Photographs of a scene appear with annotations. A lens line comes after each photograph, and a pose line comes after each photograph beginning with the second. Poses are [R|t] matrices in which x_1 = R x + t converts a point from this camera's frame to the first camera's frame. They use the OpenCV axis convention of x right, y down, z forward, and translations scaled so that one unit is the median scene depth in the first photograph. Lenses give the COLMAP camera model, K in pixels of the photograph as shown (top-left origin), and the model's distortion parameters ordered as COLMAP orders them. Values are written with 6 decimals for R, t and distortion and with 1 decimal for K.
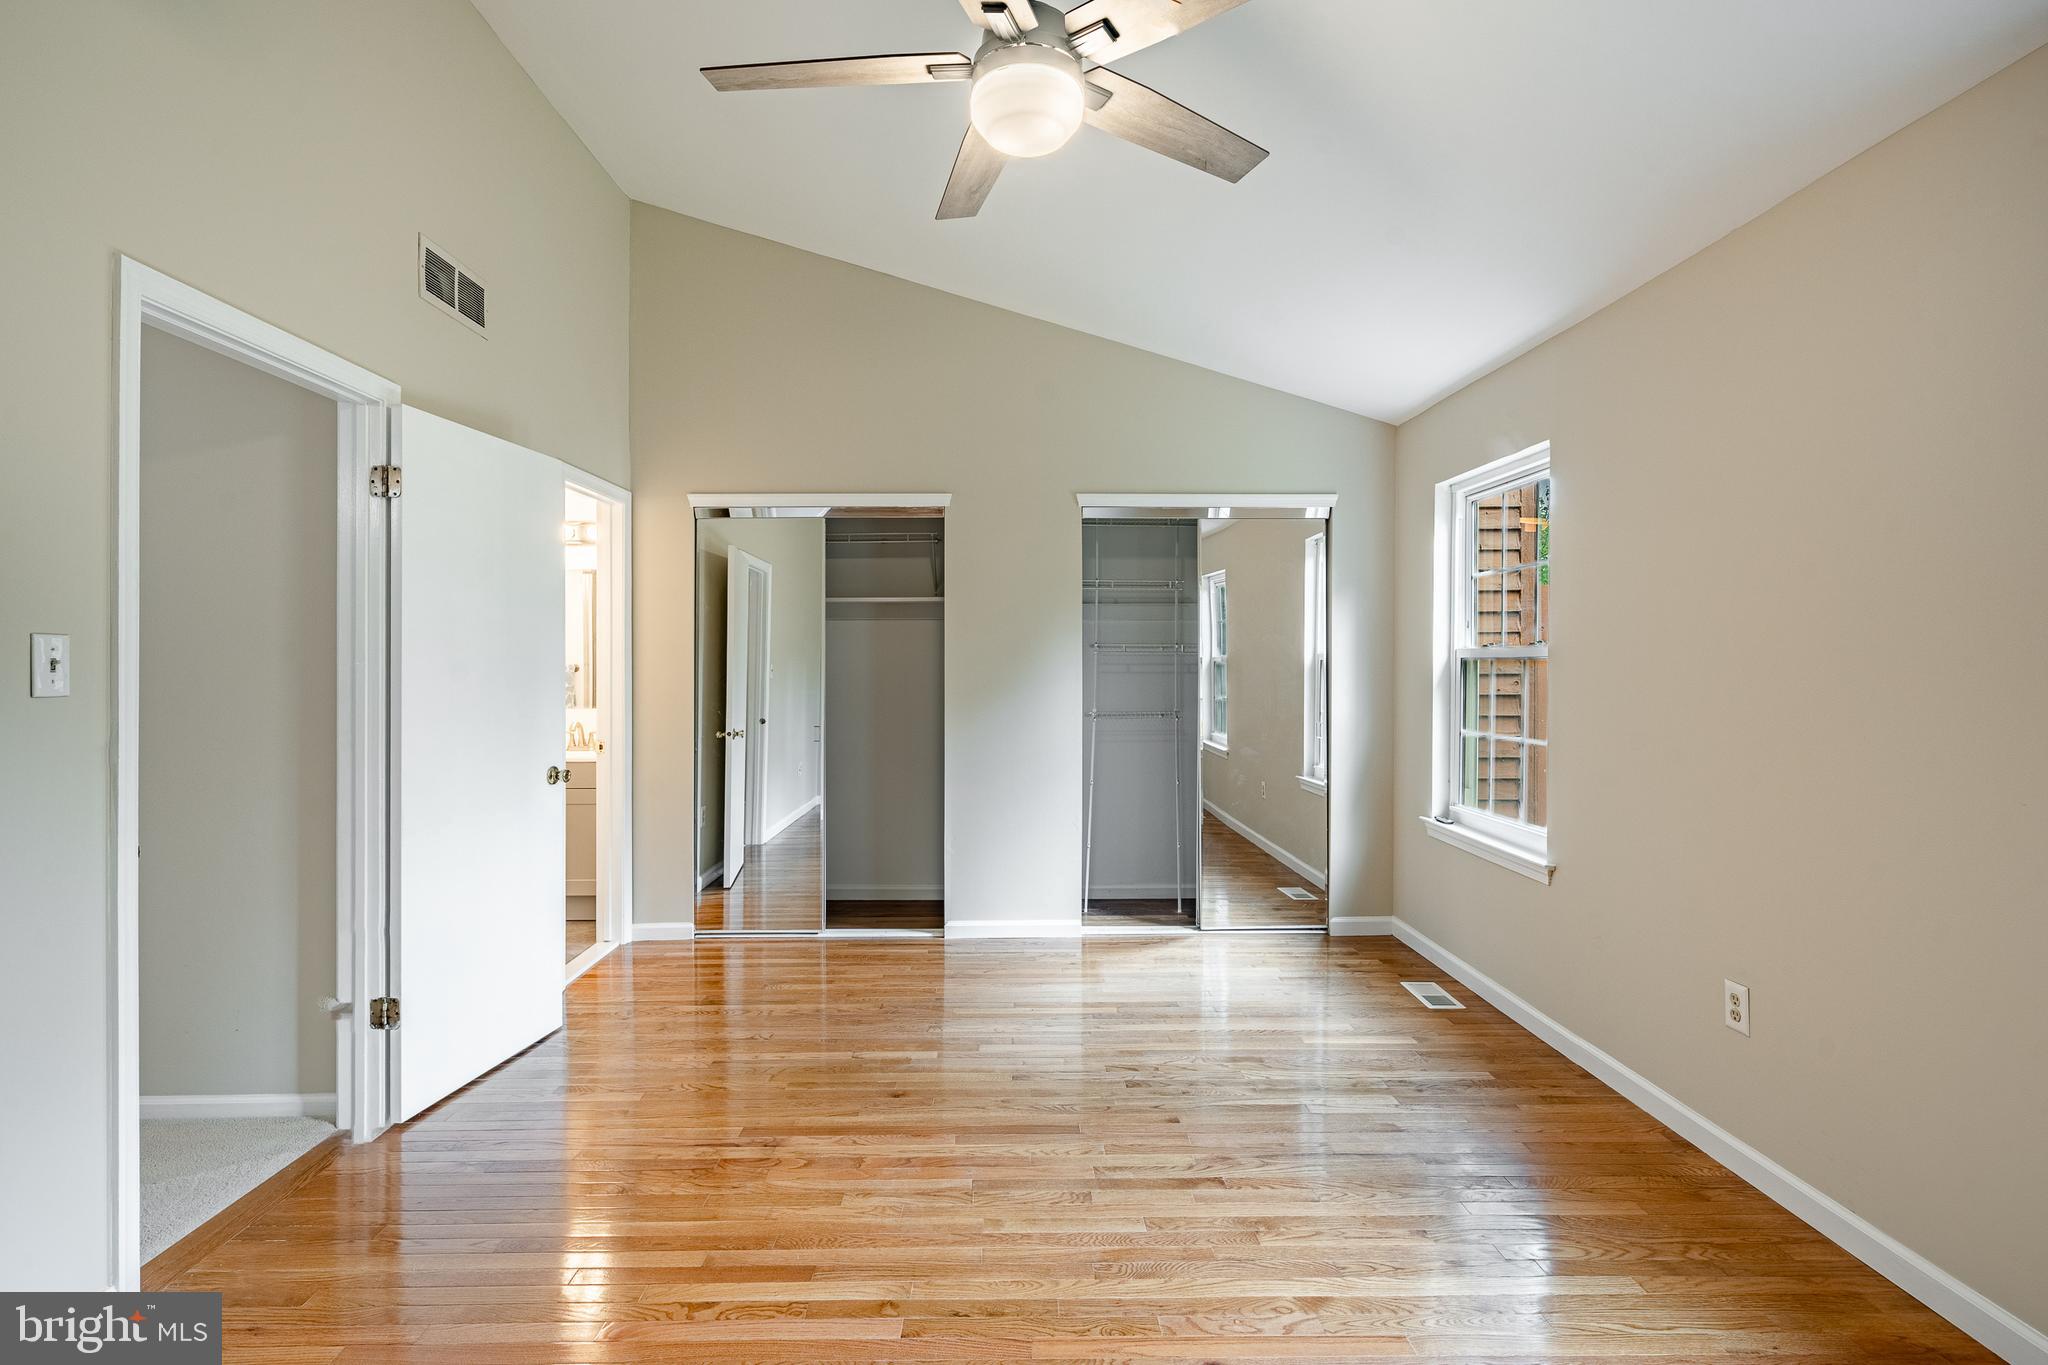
lens RADIAL K [[968.9, 0, 1008.6], [0, 968.9, 668.0], [0, 0, 1]] dist [-0.001895, -0.000060]
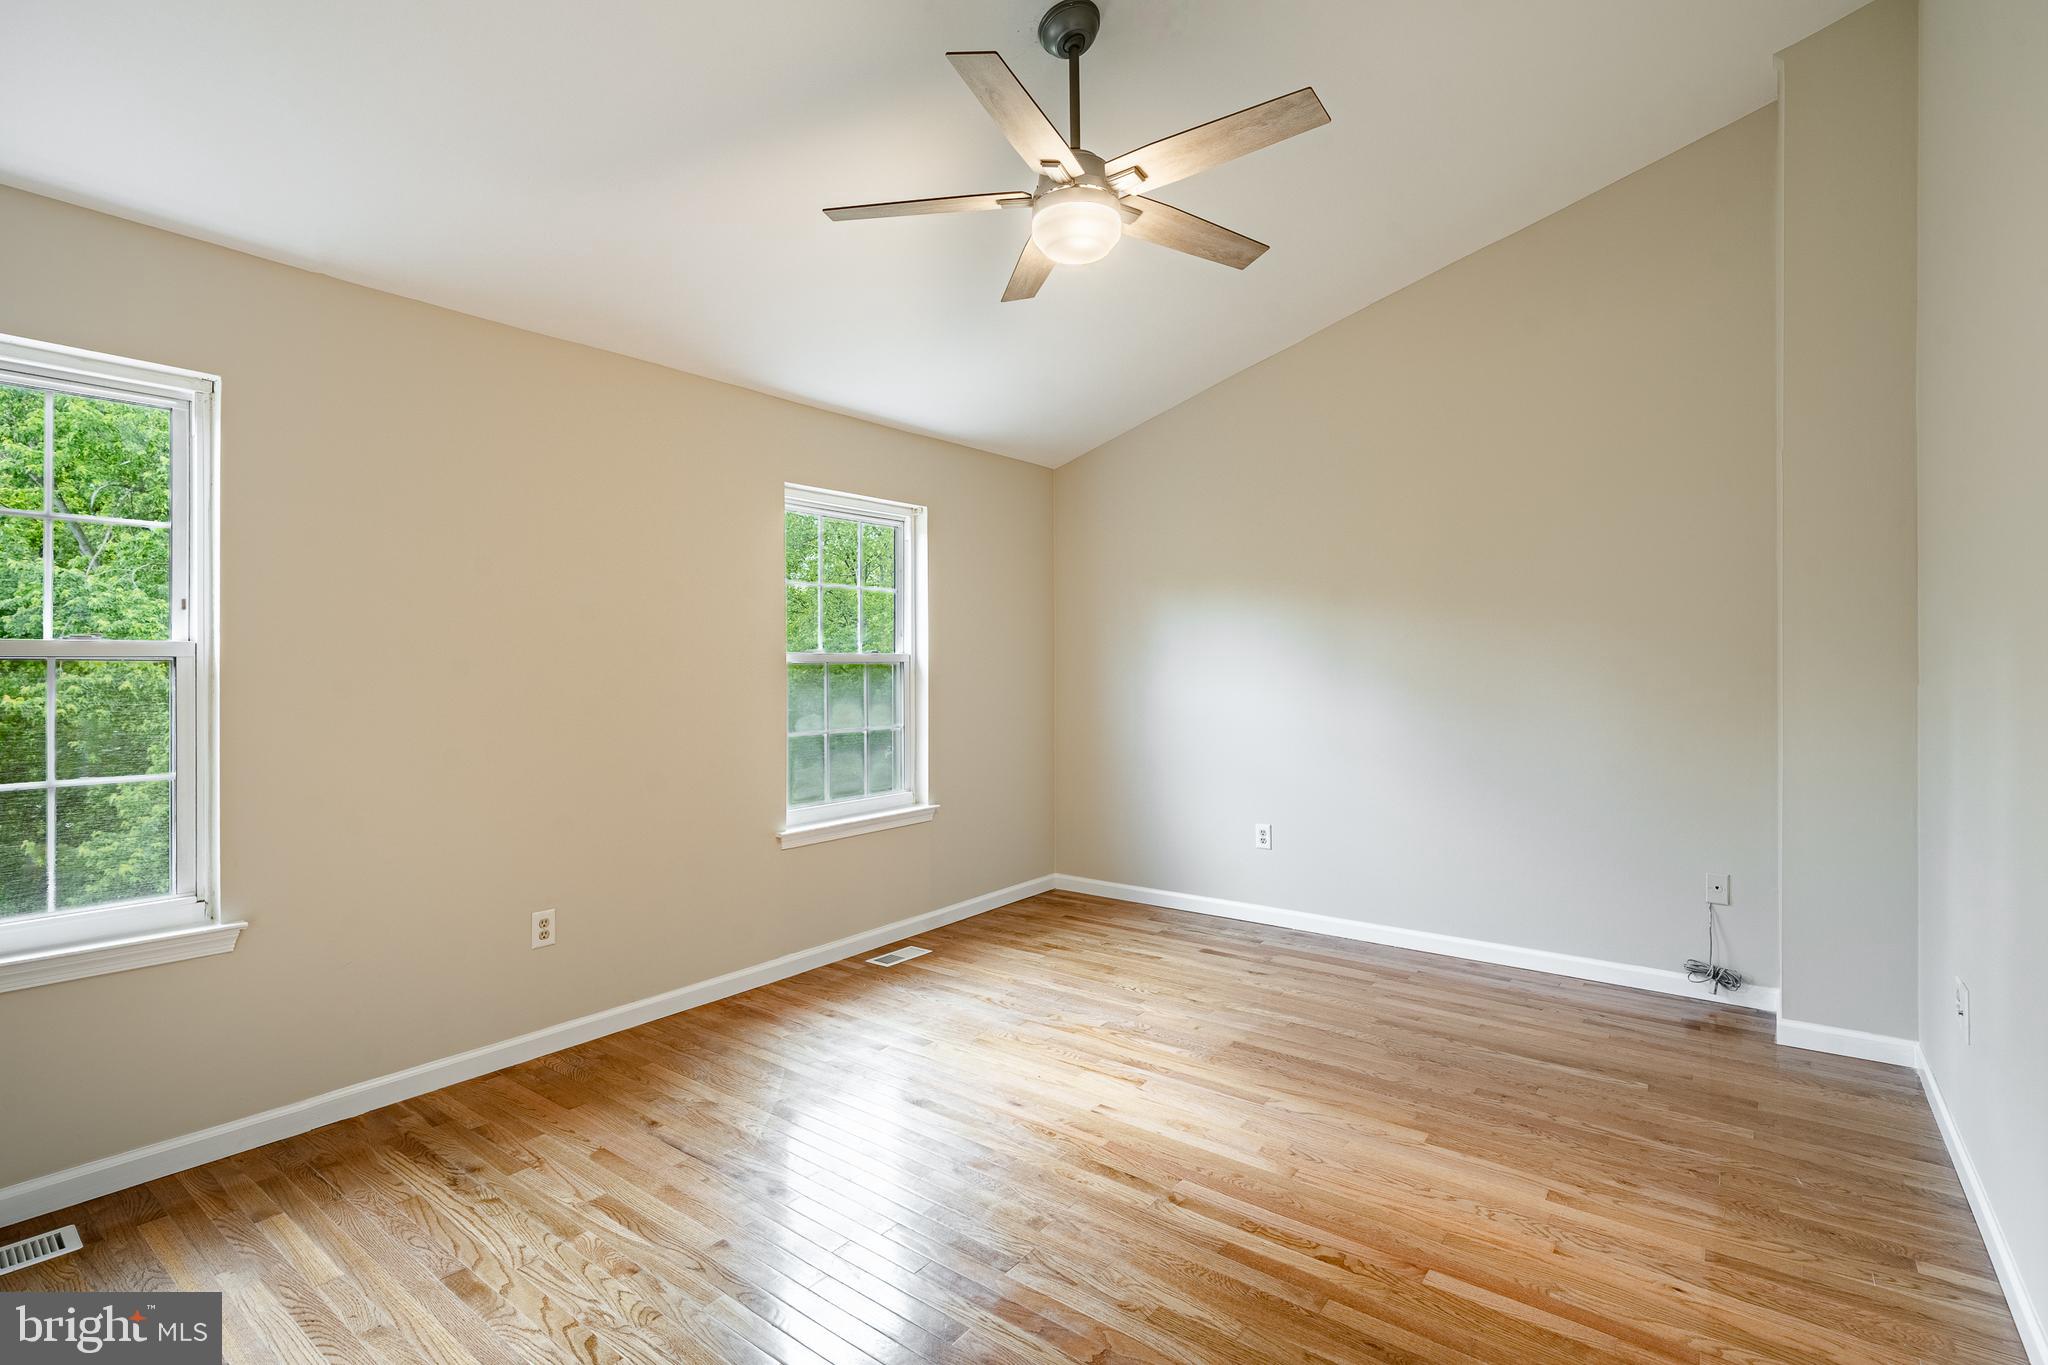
lens RADIAL K [[968.9, 0, 1008.6], [0, 968.9, 668.0], [0, 0, 1]] dist [-0.001895, -0.000060]
pose [[-0.786359, 0.003638, 0.617760, -0.645398], [0.004418, 0.999990, -0.000266, -0.001017], [-0.617754, 0.002520, -0.786367, 1.898404]]
